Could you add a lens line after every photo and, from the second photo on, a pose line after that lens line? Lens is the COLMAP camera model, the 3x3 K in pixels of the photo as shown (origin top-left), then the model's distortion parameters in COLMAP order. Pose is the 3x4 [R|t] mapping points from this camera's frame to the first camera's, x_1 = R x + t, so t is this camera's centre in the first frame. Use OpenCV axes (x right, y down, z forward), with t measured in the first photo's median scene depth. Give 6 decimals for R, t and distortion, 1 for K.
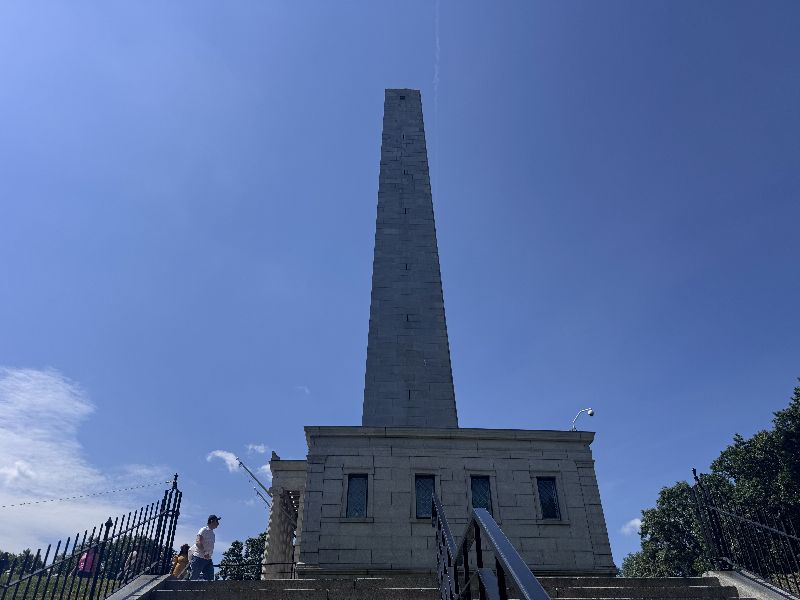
lens RADIAL K [[561.9, 0, 392.7], [0, 561.9, 302.1], [0, 0, 1]] dist [0.011010, -0.011470]
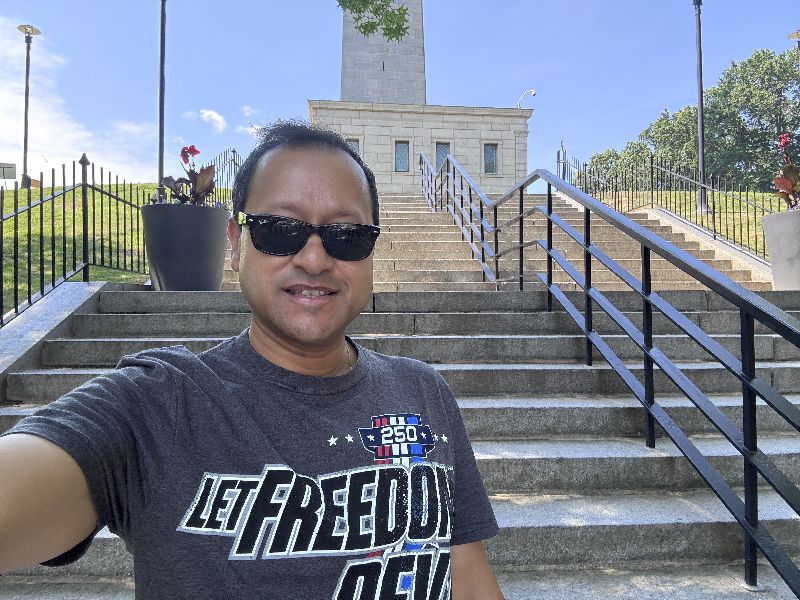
lens RADIAL K [[557.0, 0, 399.1], [0, 557.0, 299.4], [0, 0, 1]] dist [0.050923, -0.008622]
pose [[0.998561, 0.004368, 0.053457, -0.017917], [-0.032885, 0.837221, 0.545875, -0.095960], [-0.042371, -0.546848, 0.836159, -0.299106]]
